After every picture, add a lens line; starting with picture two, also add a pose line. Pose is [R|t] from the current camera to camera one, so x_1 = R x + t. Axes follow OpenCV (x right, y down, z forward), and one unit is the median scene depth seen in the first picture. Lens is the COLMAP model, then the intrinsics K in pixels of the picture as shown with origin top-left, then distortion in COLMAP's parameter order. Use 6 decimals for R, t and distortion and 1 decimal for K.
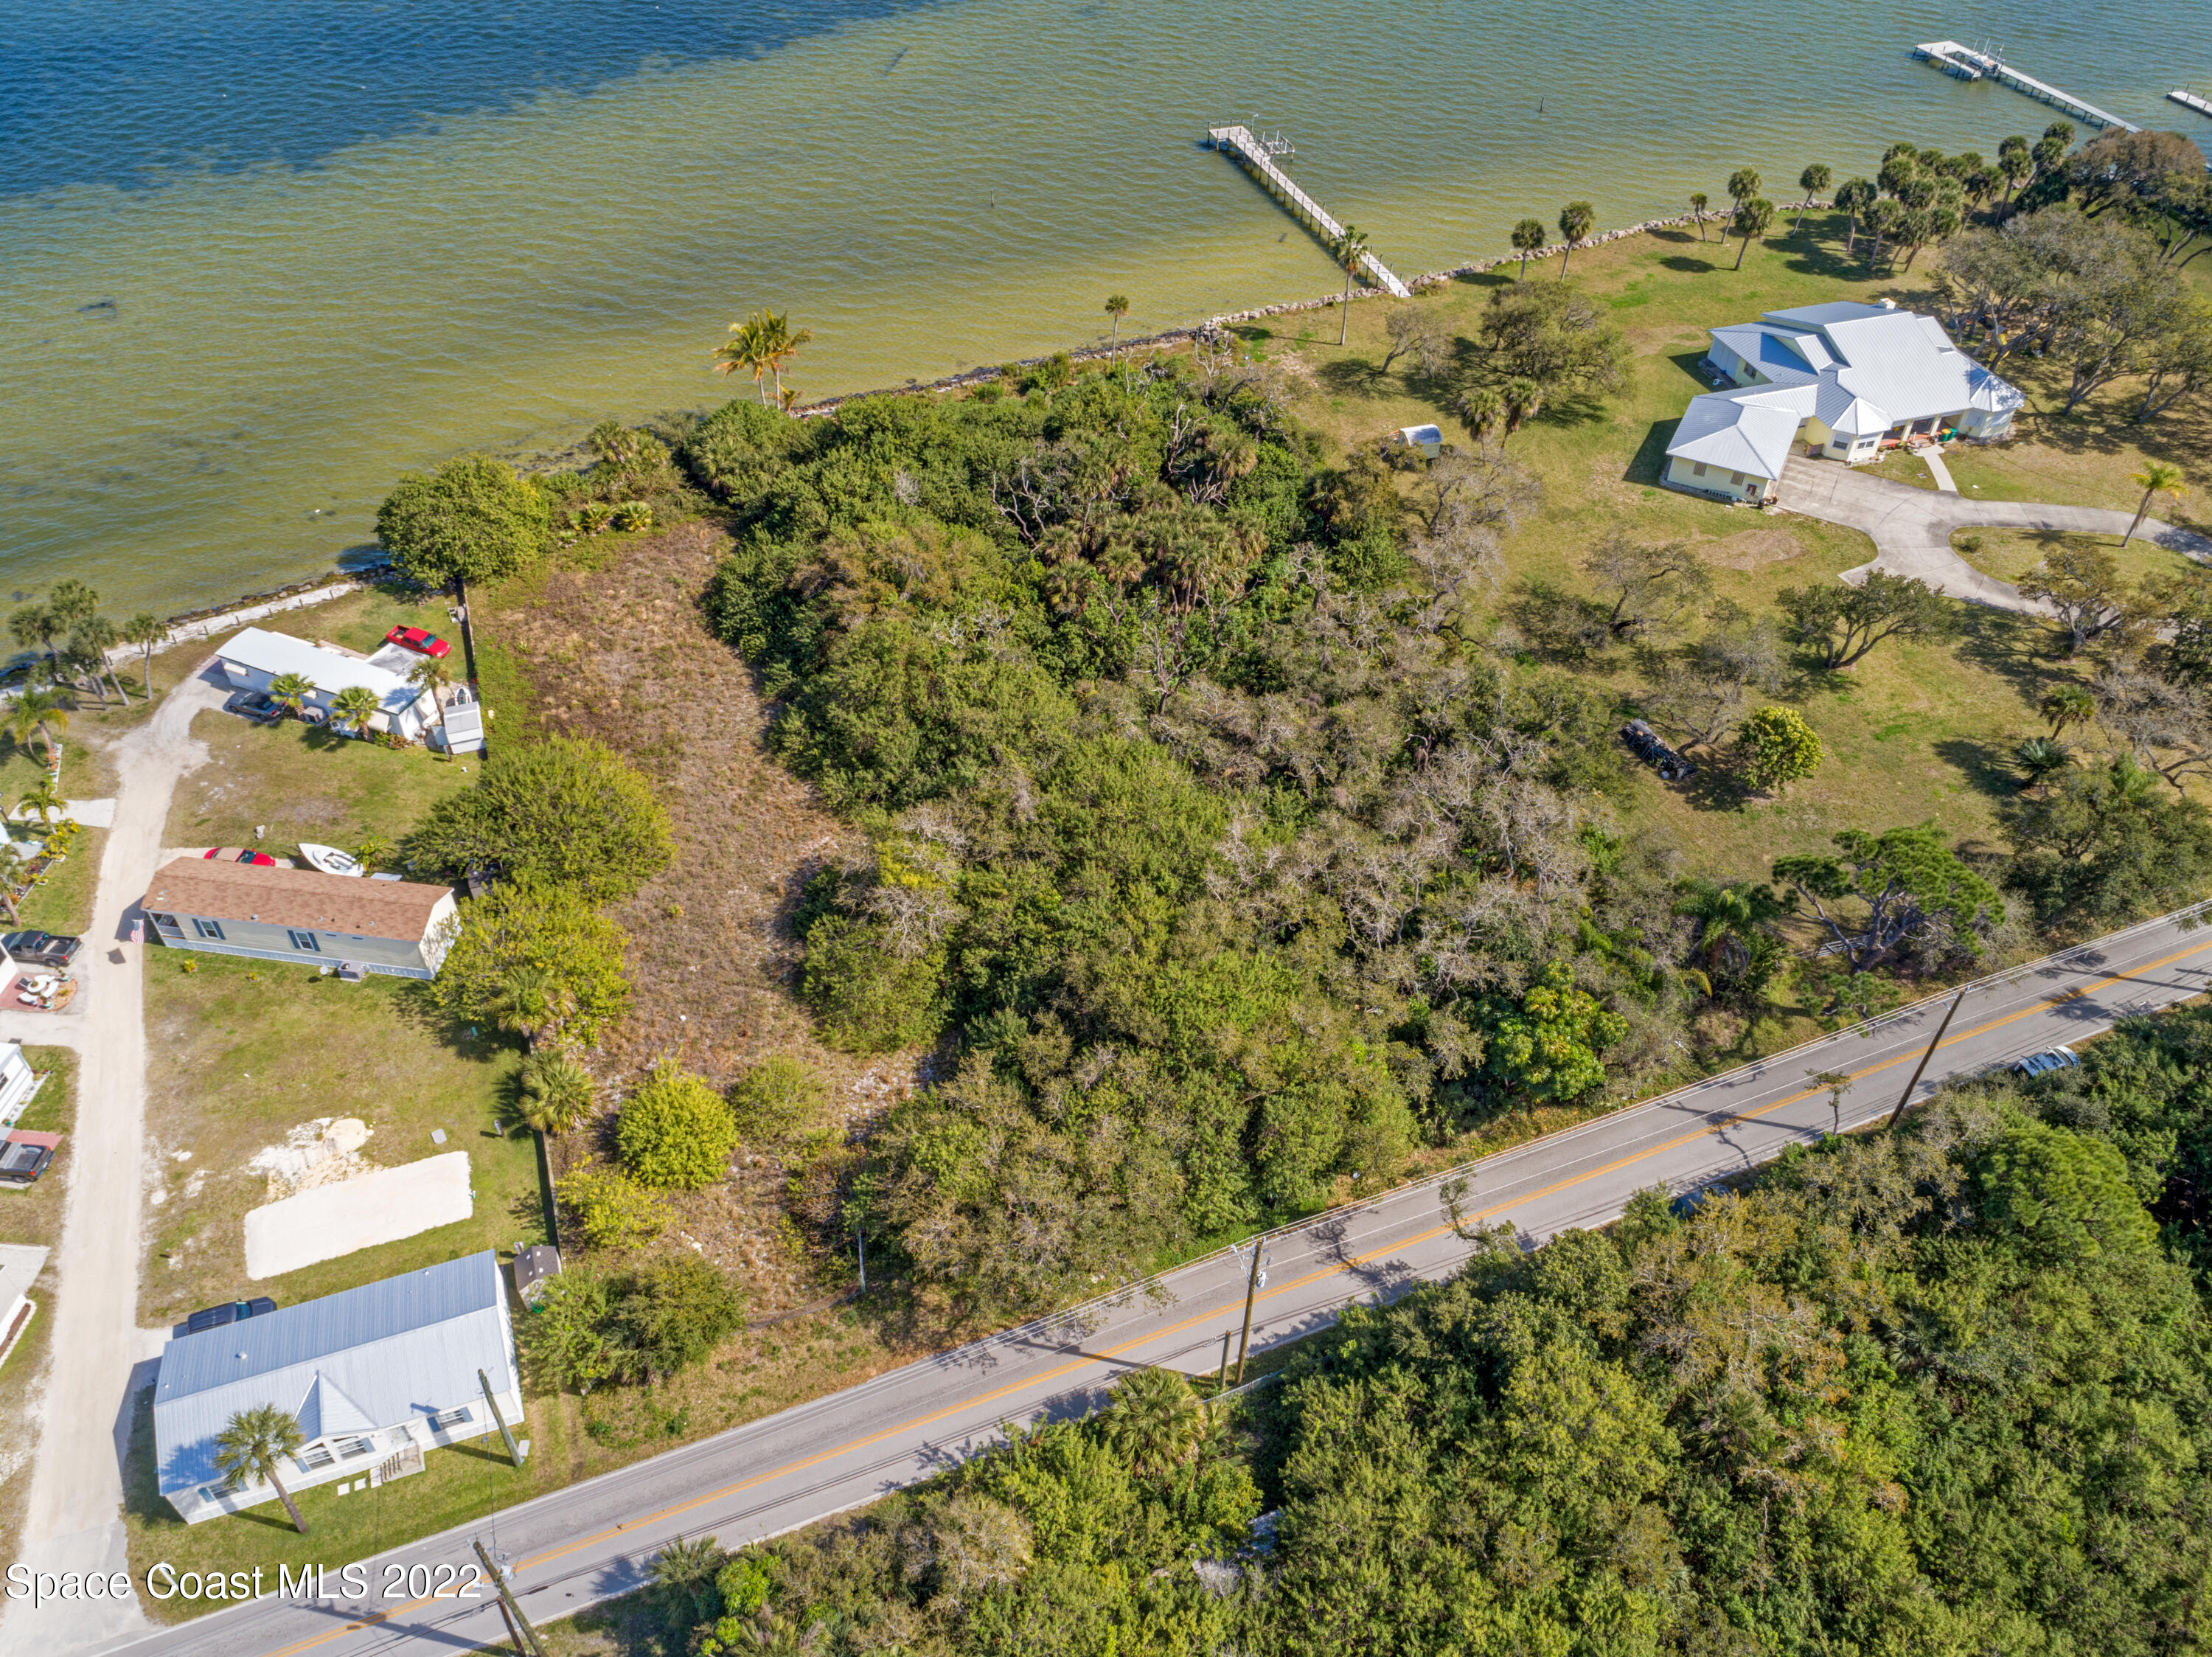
lens RADIAL K [[1677.1, 0, 1104.7], [0, 1677.1, 838.2], [0, 0, 1]] dist [-0.023674, 0.013432]
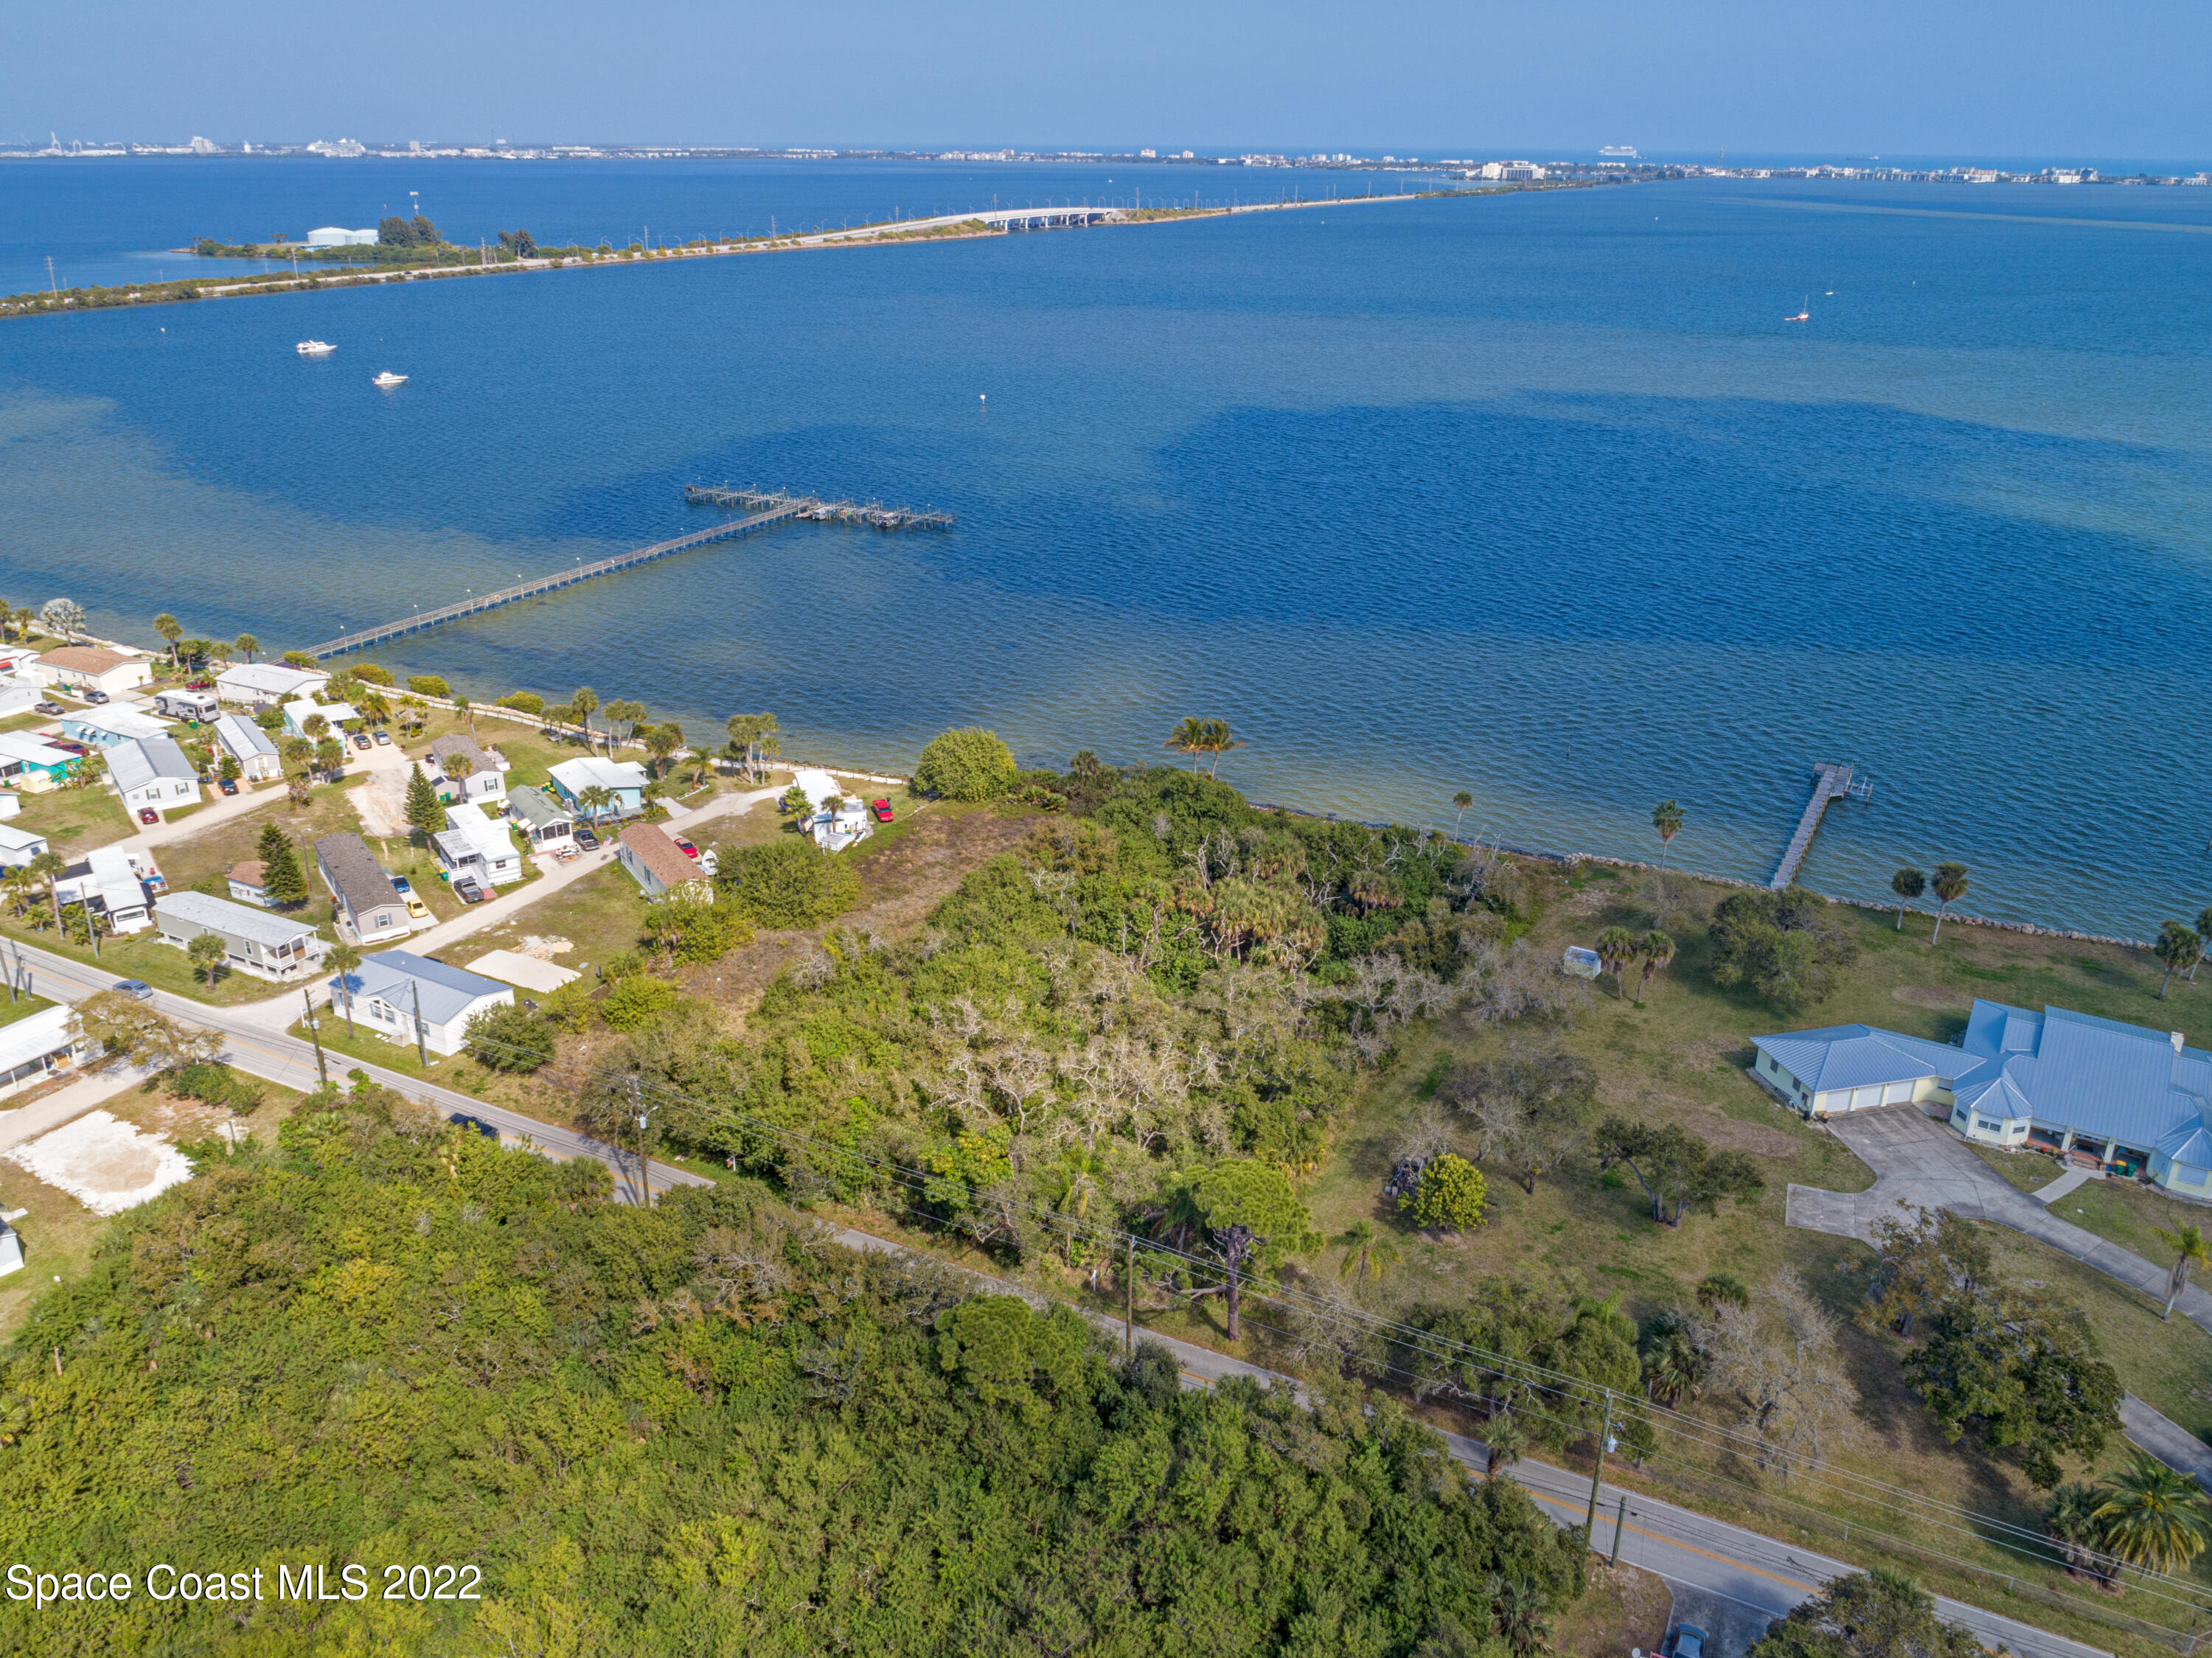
lens RADIAL K [[1676.8, 0, 1105.0], [0, 1676.8, 822.1], [0, 0, 1]] dist [-0.023674, 0.013432]
pose [[0.650879, 0.280198, -0.705582, 0.912004], [-0.520055, 0.841648, -0.145503, 0.016476], [0.553082, 0.461646, 0.693530, 0.004425]]
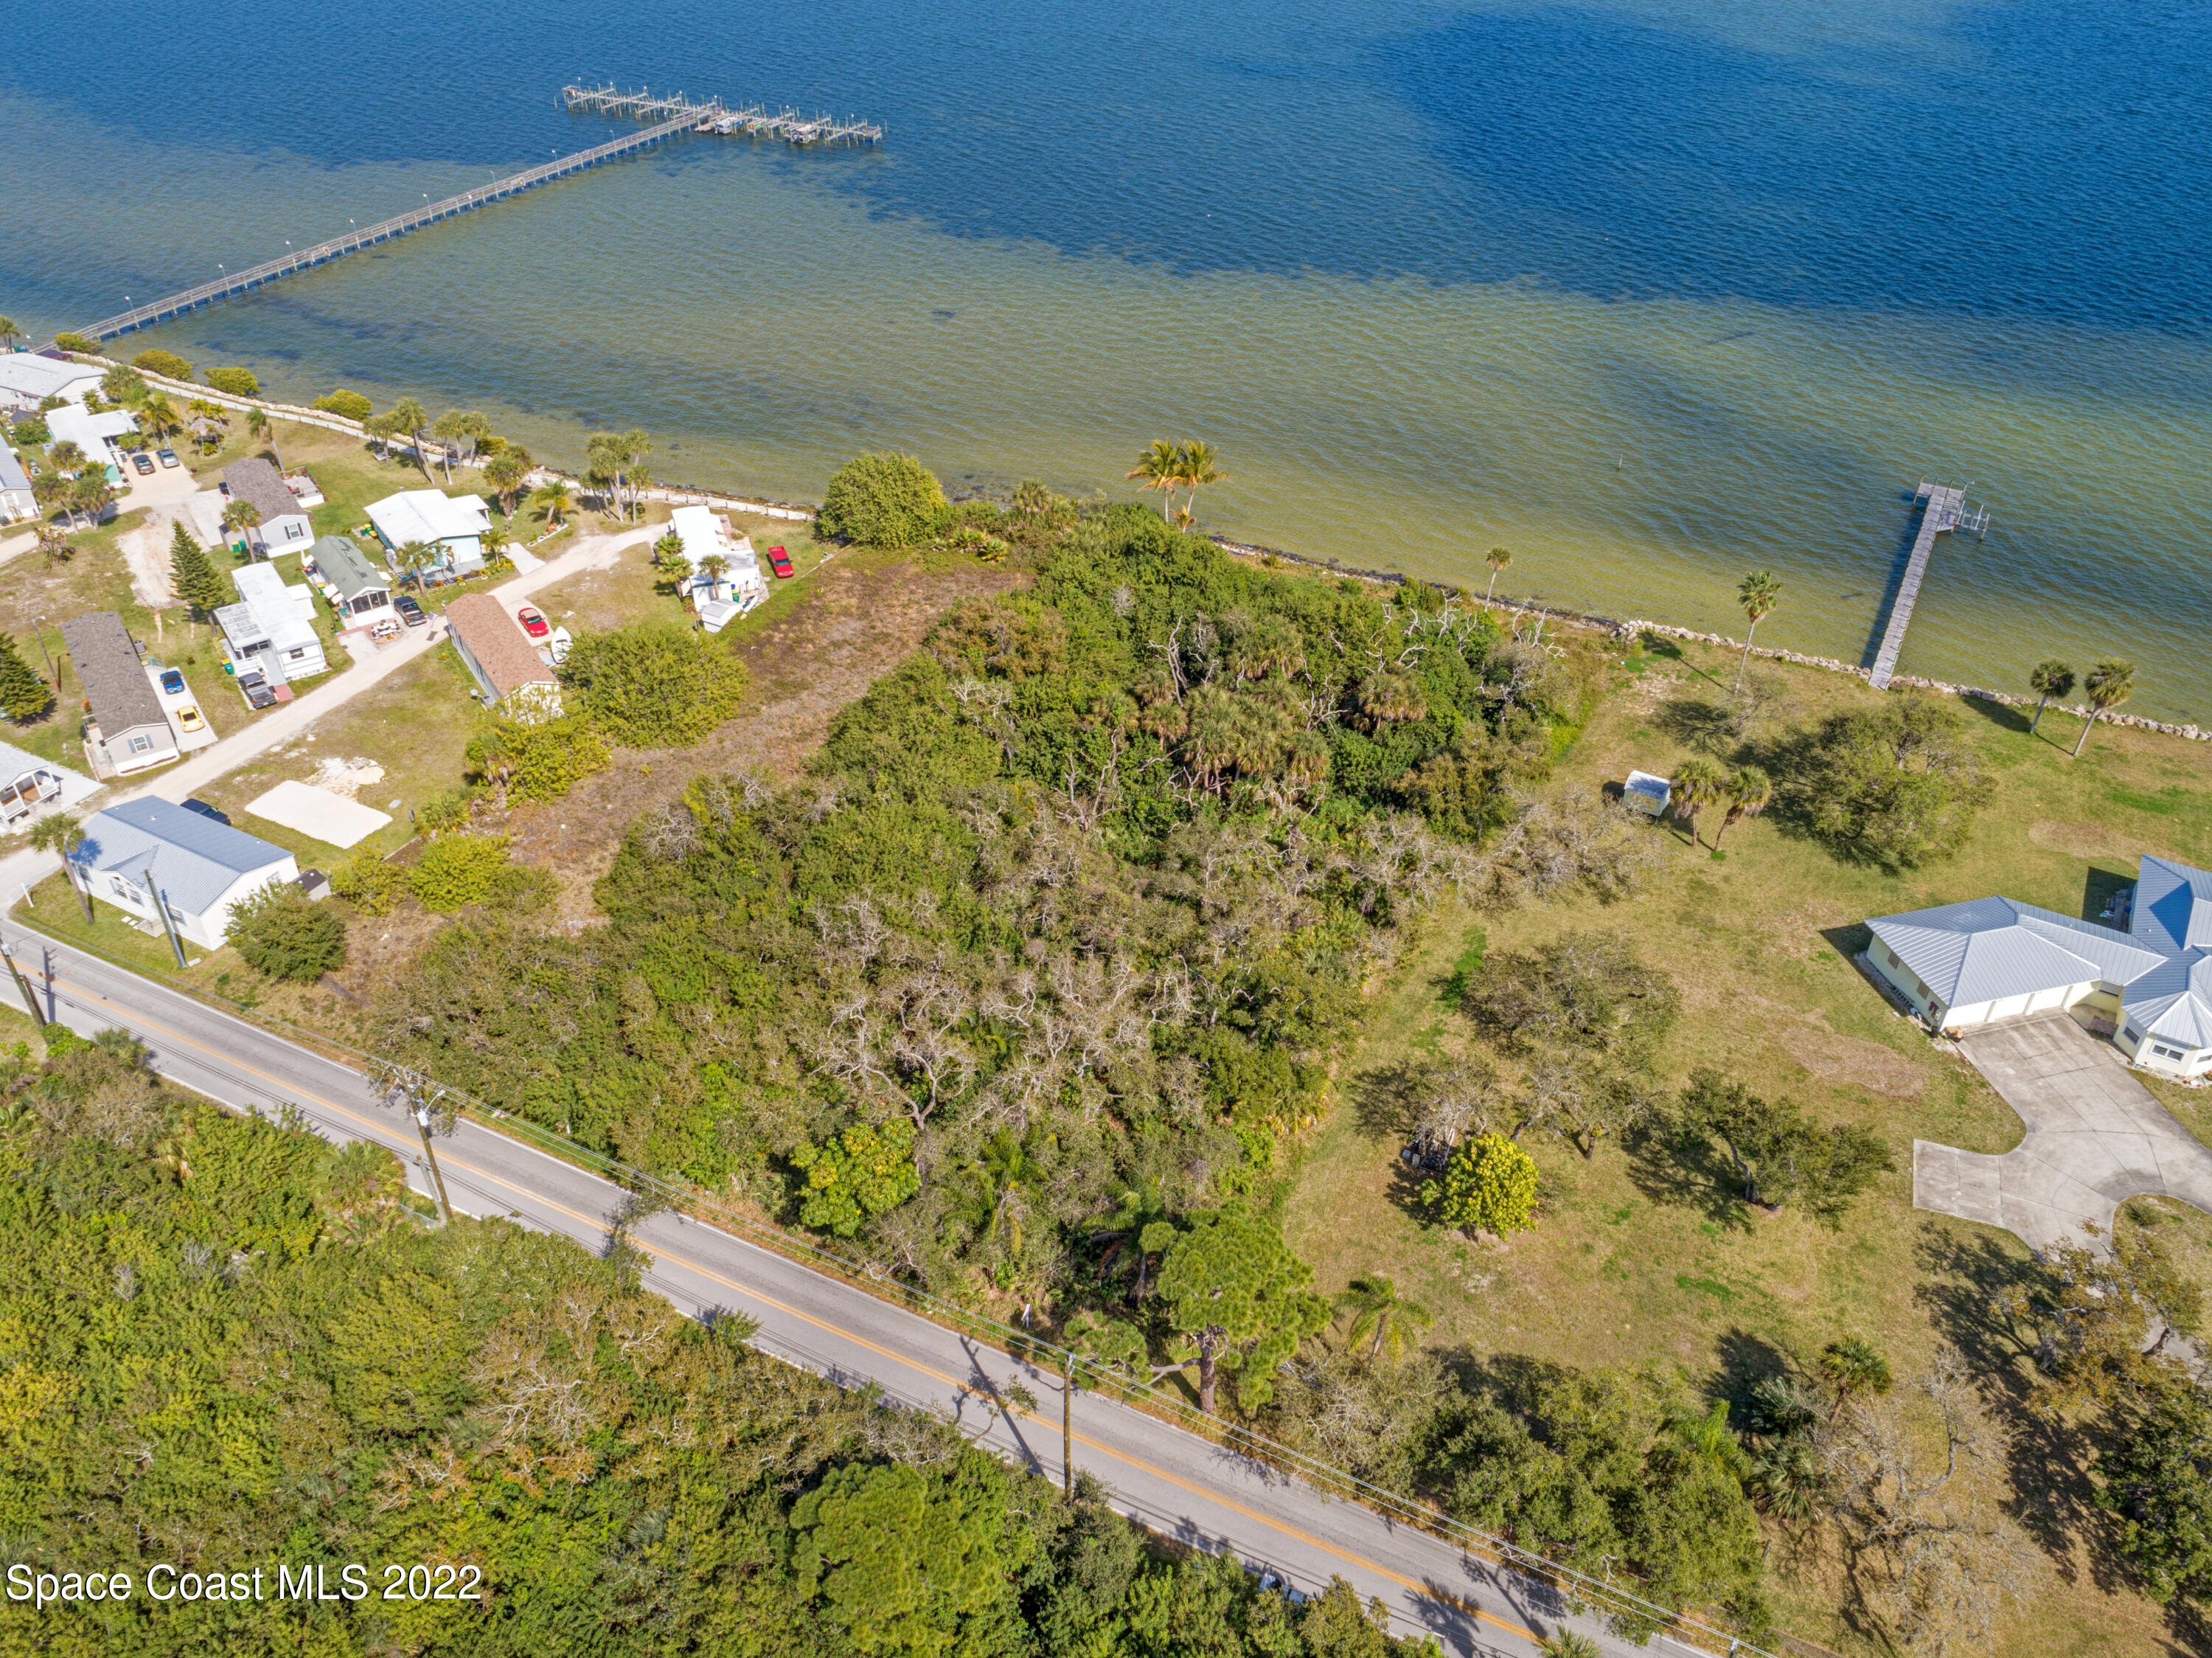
lens RADIAL K [[1677.2, 0, 1104.0], [0, 1677.2, 825.7], [0, 0, 1]] dist [-0.023674, 0.013432]
pose [[0.662116, 0.435321, -0.609998, 0.673779], [-0.514350, 0.855968, 0.052560, -0.145900], [0.545020, 0.278952, 0.790658, 0.169348]]
